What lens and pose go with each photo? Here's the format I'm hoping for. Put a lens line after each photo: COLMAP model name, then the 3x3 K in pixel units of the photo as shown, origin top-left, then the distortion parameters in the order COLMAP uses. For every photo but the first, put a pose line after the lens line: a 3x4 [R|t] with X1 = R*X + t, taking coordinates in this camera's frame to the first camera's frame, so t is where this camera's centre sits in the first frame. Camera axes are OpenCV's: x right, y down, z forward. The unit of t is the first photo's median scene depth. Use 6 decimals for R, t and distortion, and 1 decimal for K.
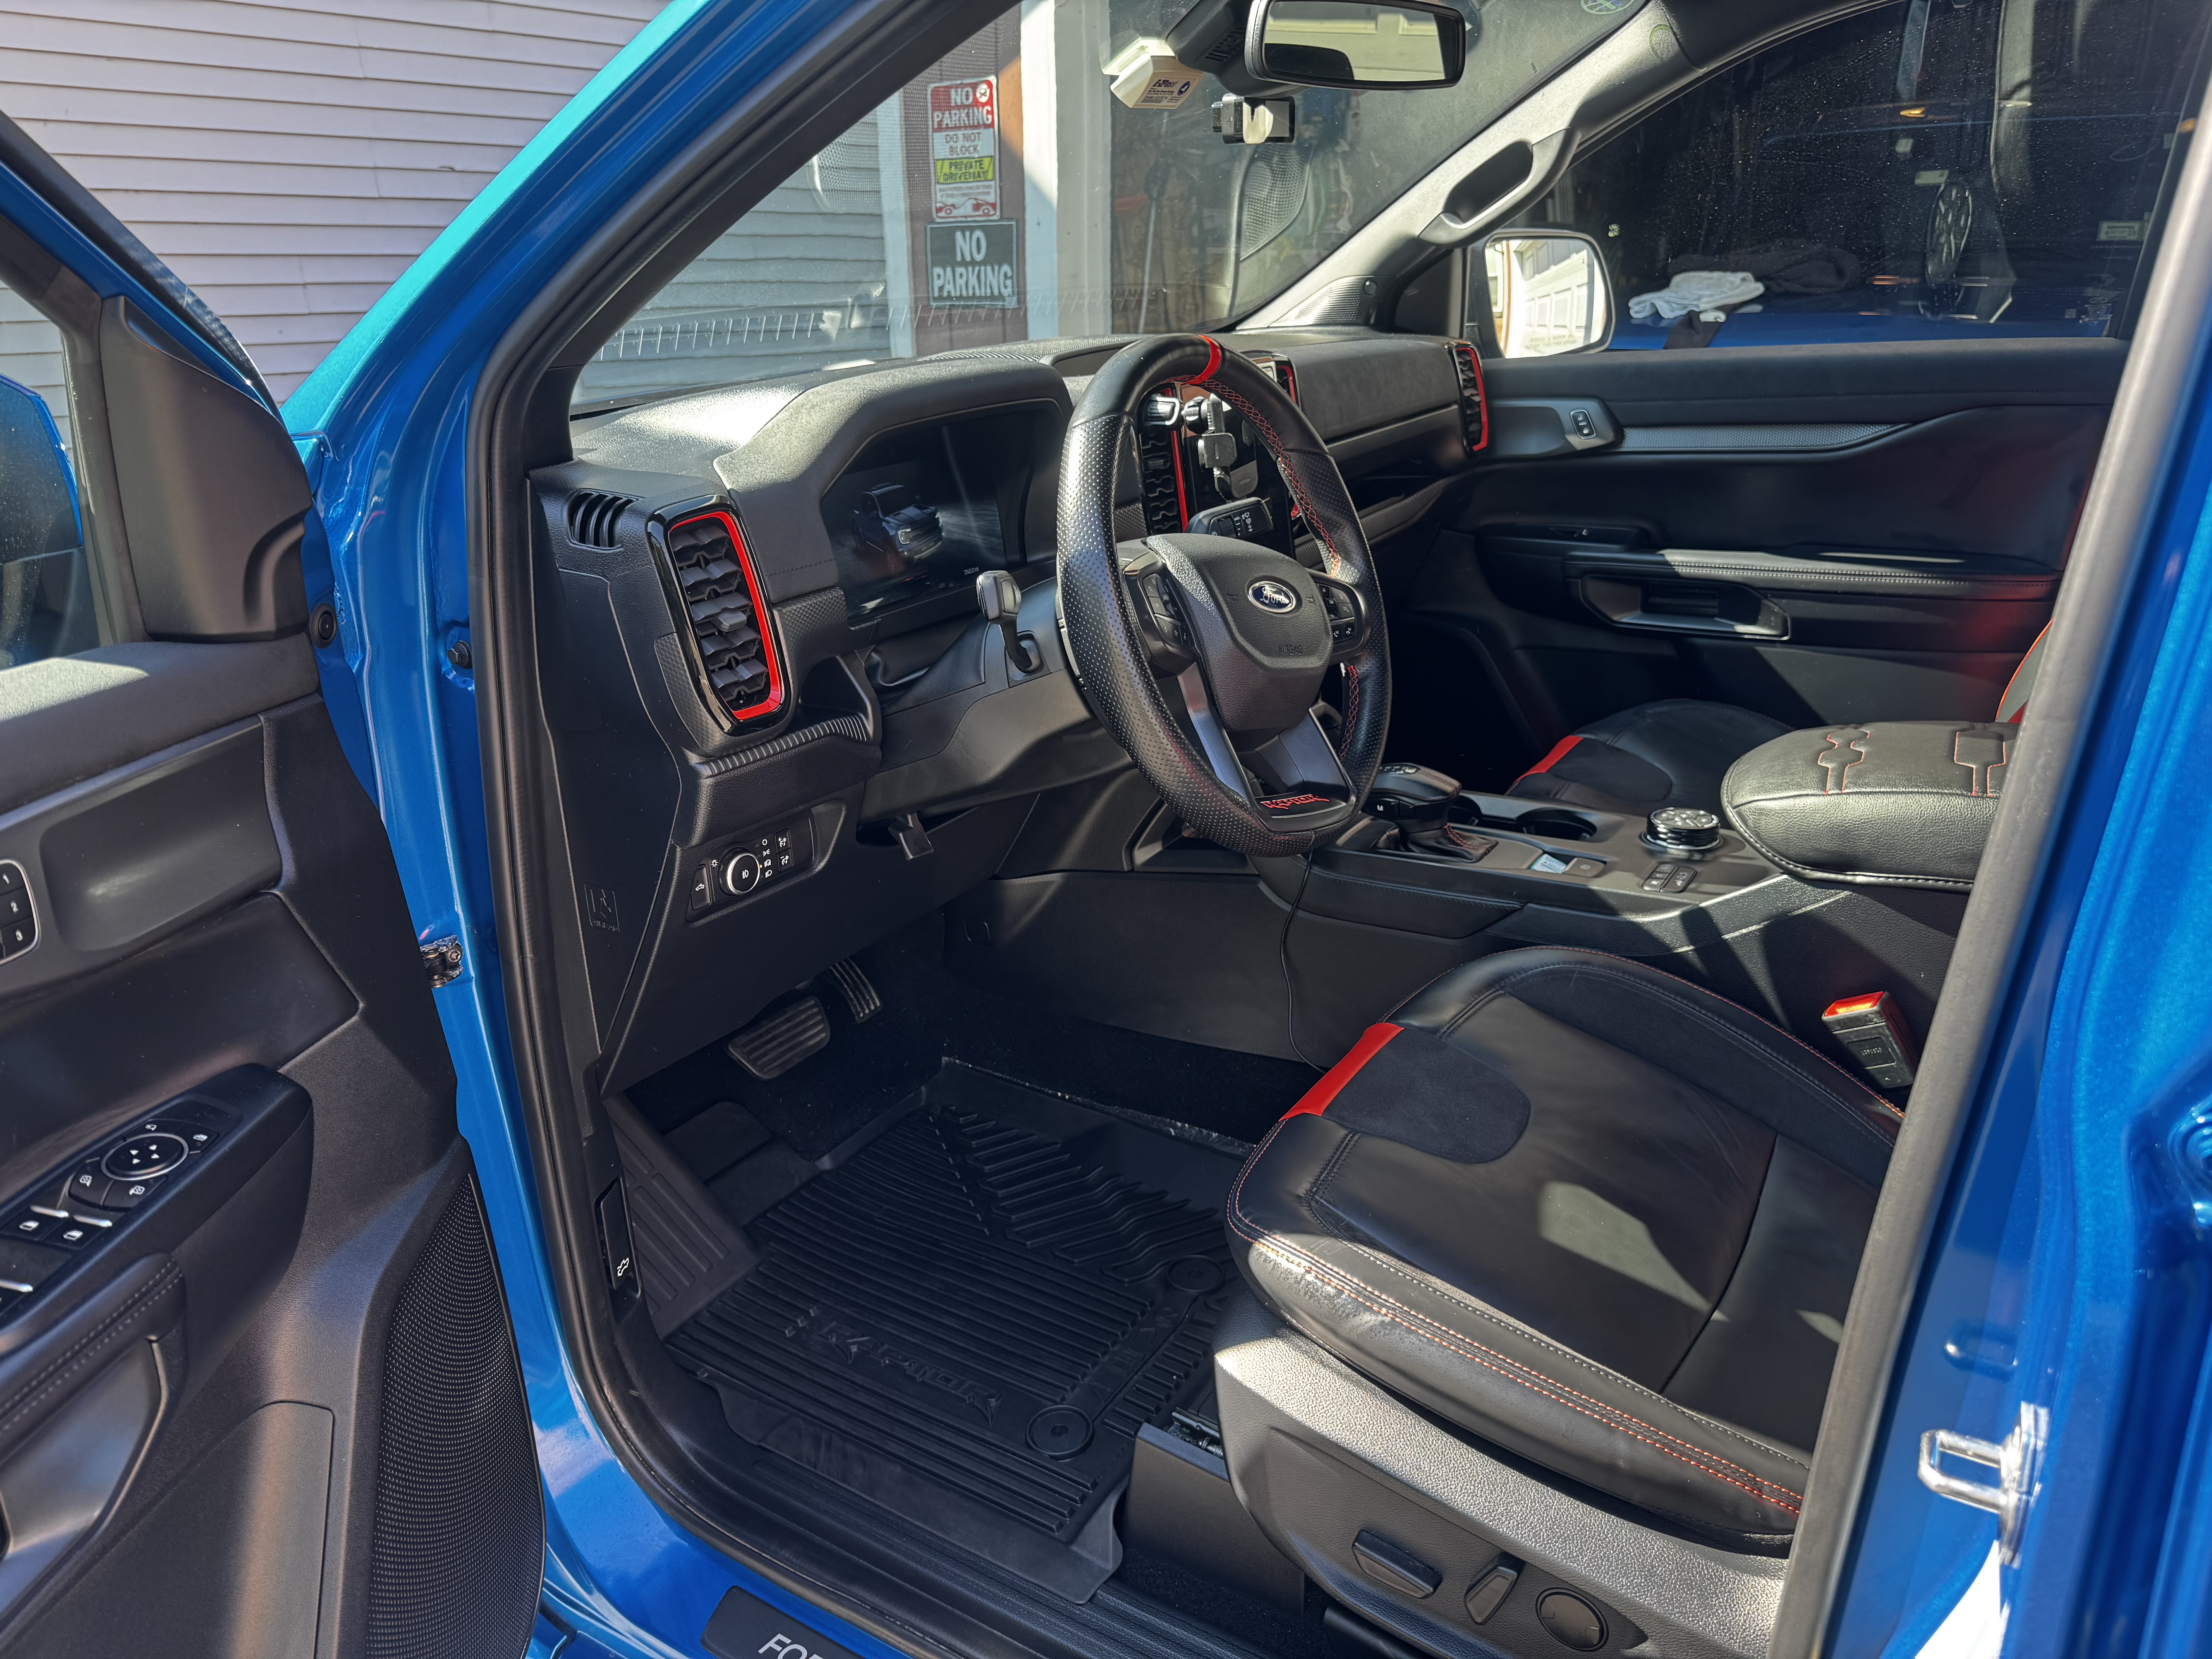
lens RADIAL K [[1539.6, 0, 1152.6], [0, 1539.6, 812.2], [0, 0, 1]] dist [0.006490, -0.003259]
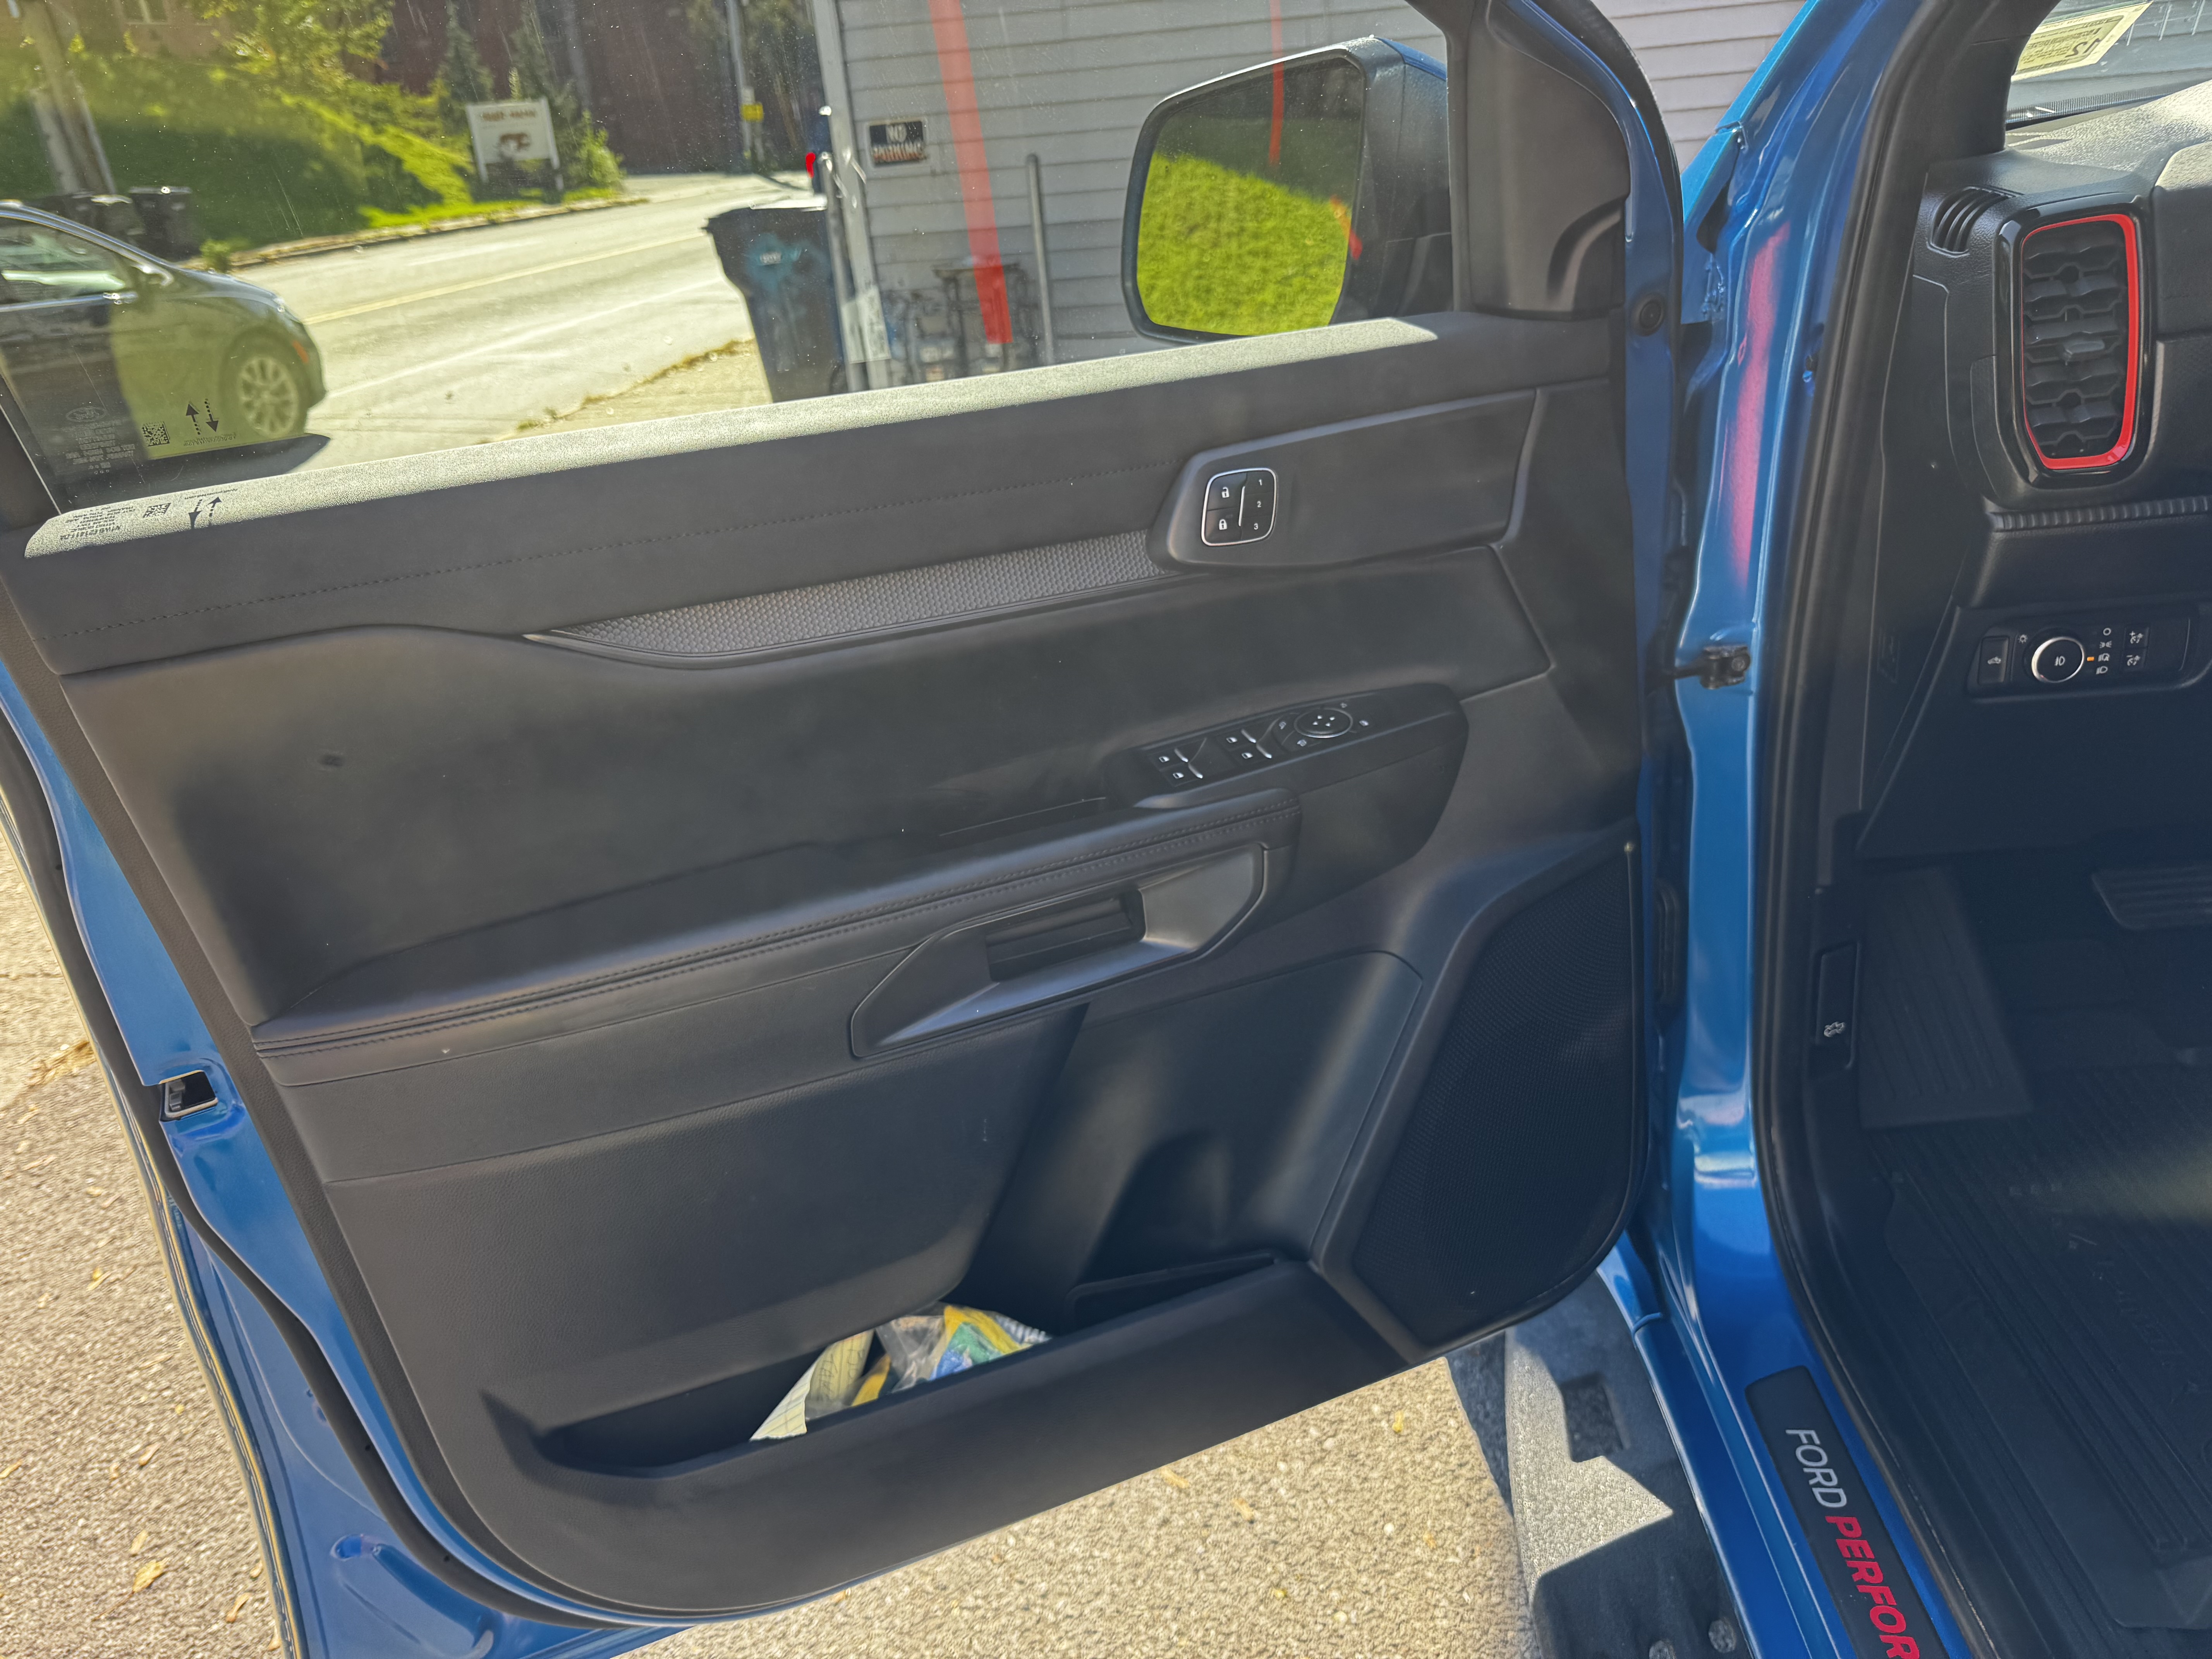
lens RADIAL K [[1568.7, 0, 1106.0], [0, 1568.7, 829.5], [0, 0, 1]] dist [-0.000447, -0.015351]
pose [[0.491987, 0.329295, -0.805924, 0.231524], [-0.187082, 0.944071, 0.271534, -0.009396], [0.850264, 0.017183, 0.526076, 0.107849]]
